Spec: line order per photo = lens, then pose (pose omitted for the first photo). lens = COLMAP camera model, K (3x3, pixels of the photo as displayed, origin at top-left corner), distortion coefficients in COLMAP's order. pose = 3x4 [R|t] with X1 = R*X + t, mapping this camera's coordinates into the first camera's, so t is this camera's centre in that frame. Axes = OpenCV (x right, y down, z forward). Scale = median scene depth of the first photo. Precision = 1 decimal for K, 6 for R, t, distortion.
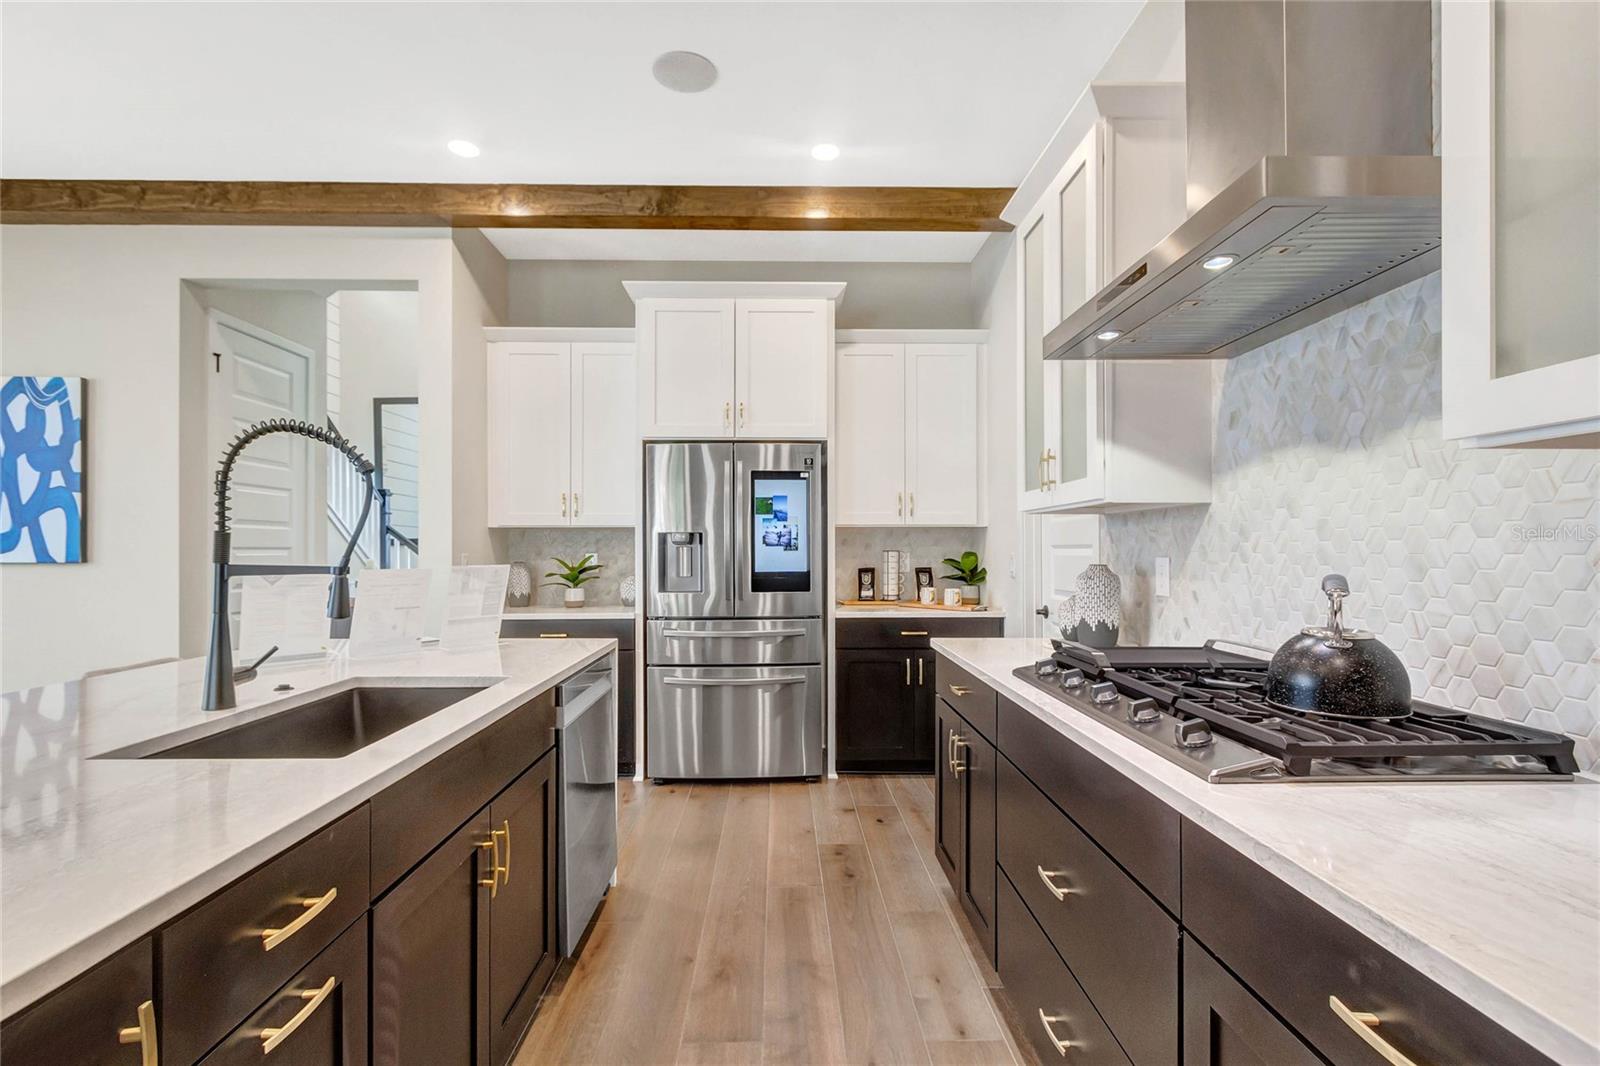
lens RADIAL K [[742.8, 0, 795.8], [0, 742.8, 541.3], [0, 0, 1]] dist [-0.000328, -0.000100]
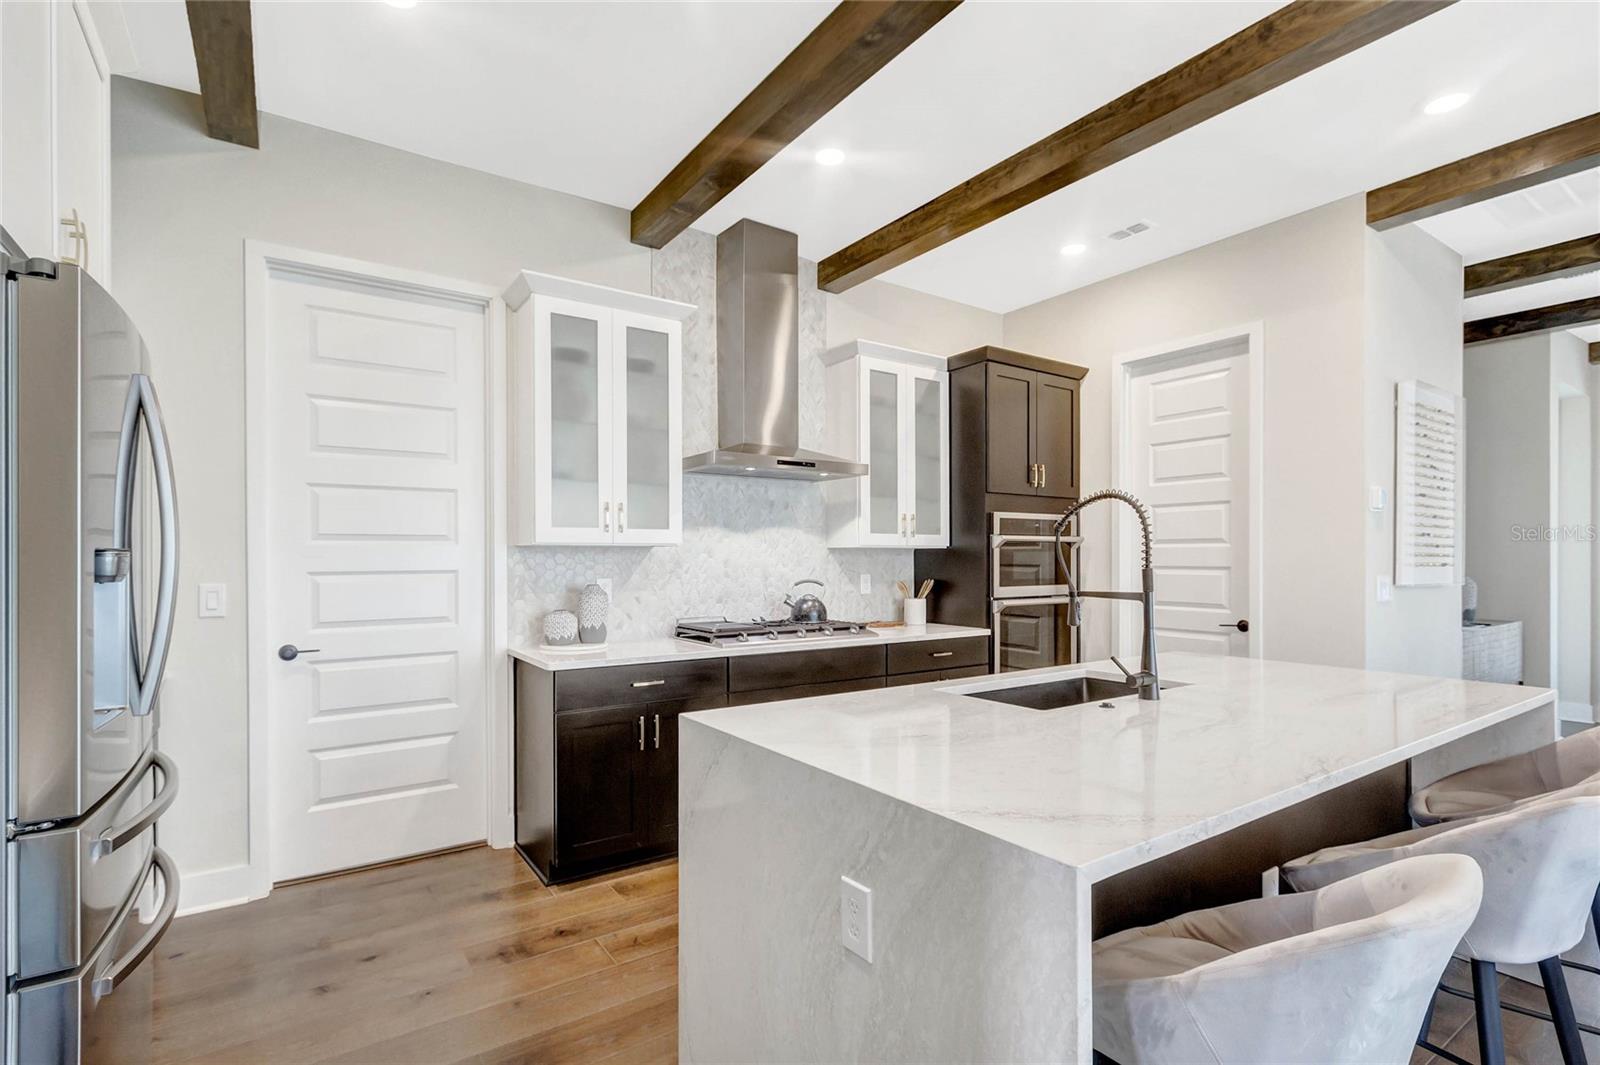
lens RADIAL K [[754.9, 0, 804.6], [0, 754.9, 554.8], [0, 0, 1]] dist [0.002035, -0.000301]
pose [[-0.549658, 0.002614, 0.835386, -0.665432], [-0.007302, 0.999942, -0.007933, -0.011767], [-0.835358, -0.010461, -0.549607, 0.957255]]
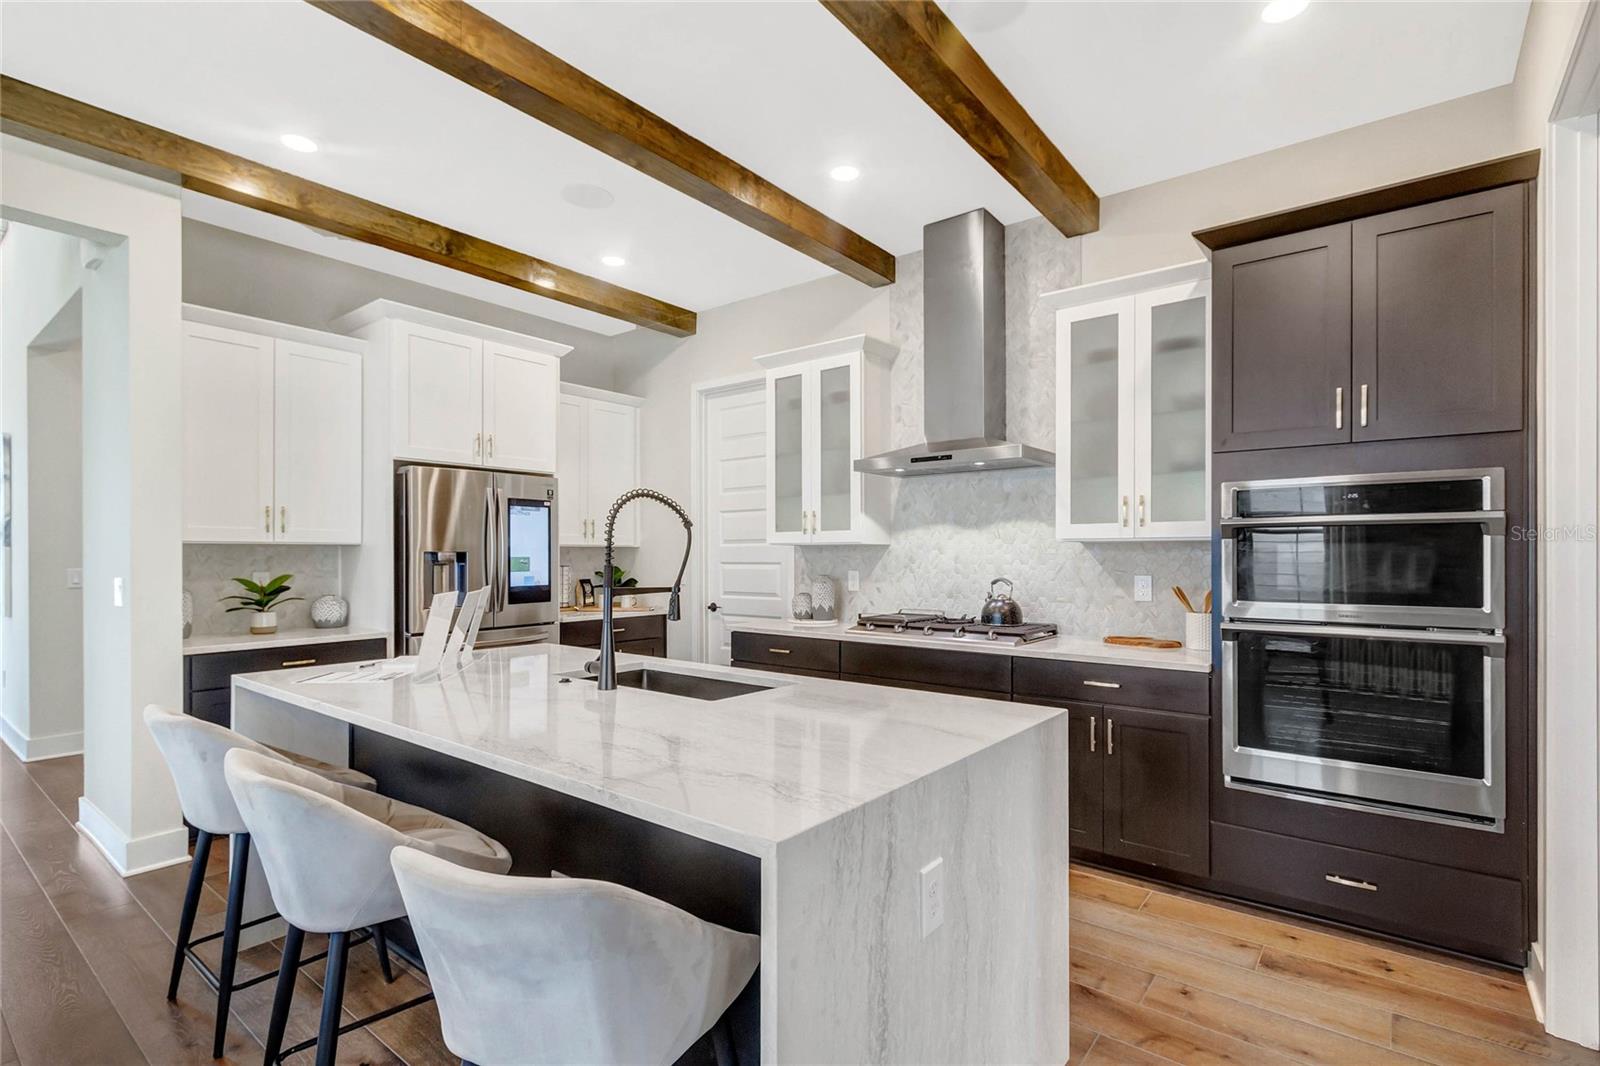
lens RADIAL K [[754.9, 0, 804.6], [0, 754.9, 555.3], [0, 0, 1]] dist [0.002035, -0.000301]
pose [[0.634473, -0.000756, 0.772944, -0.691409], [-0.007869, 0.999941, 0.007437, -0.020096], [-0.772905, -0.010801, 0.634430, -0.088606]]
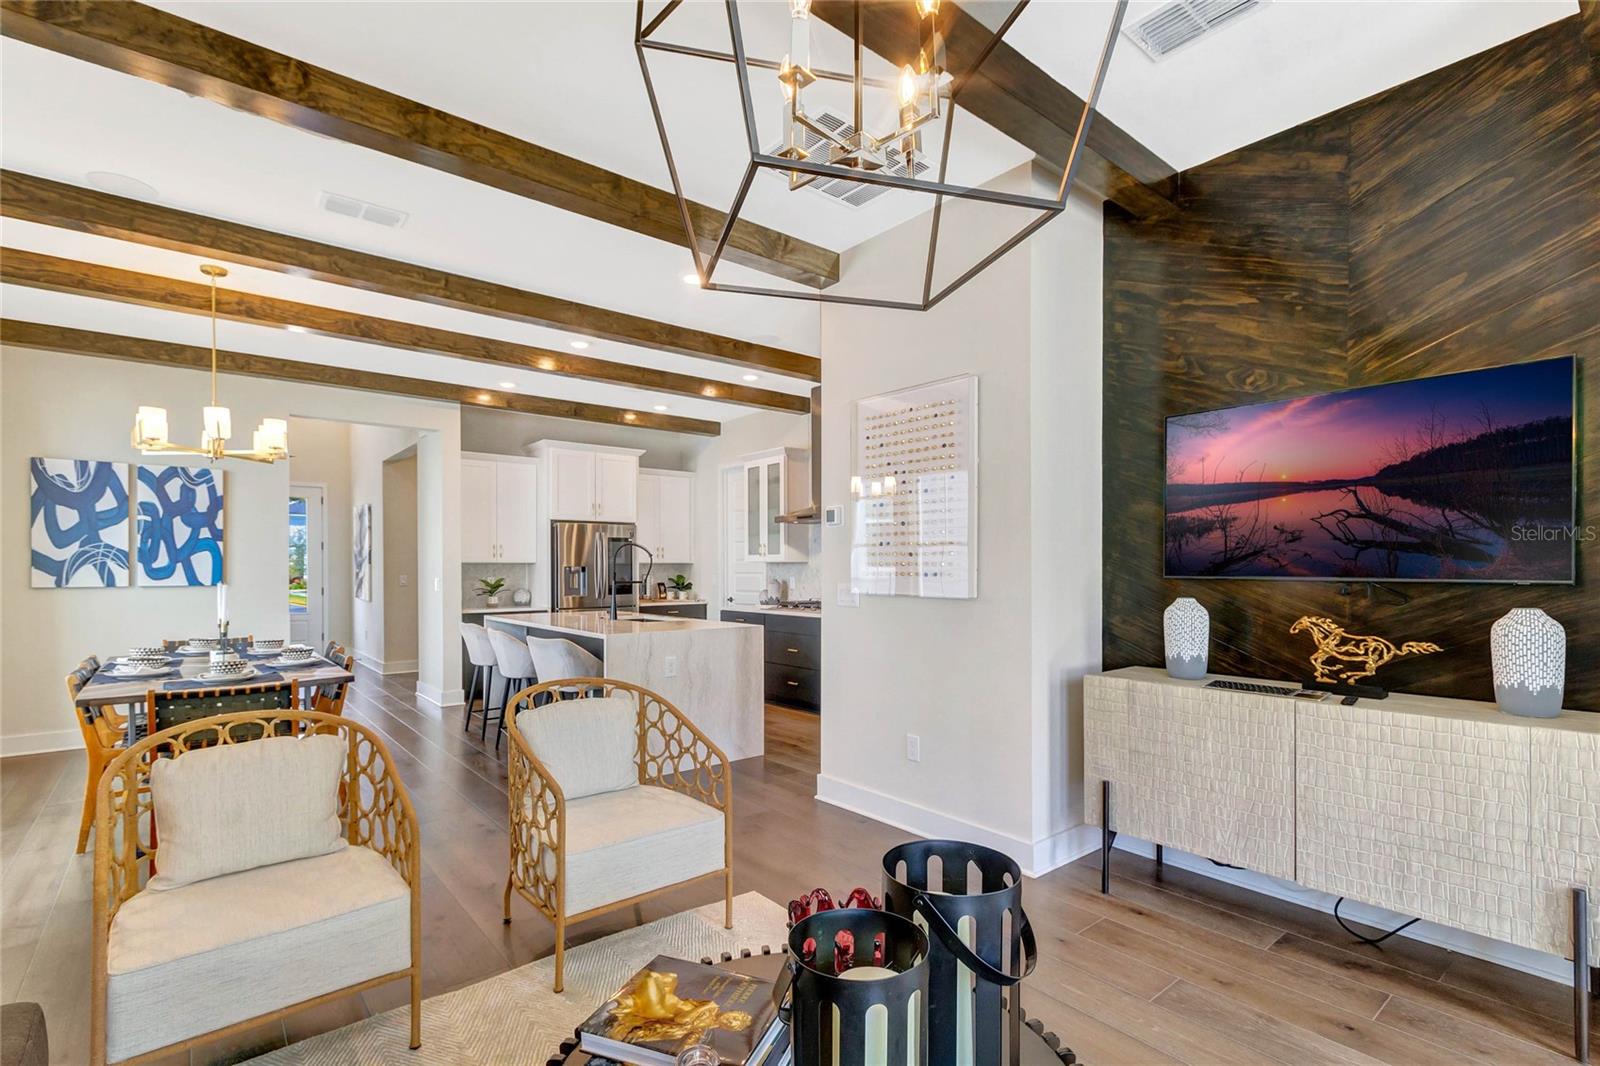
lens RADIAL K [[750.1, 0, 797.9], [0, 750.1, 572.2], [0, 0, 1]] dist [-0.000891, -0.000044]
pose [[0.788357, -0.003415, 0.615209, -0.982845], [-0.005095, 0.999914, 0.012080, -0.025477], [-0.615197, -0.012658, 0.788271, -1.052280]]
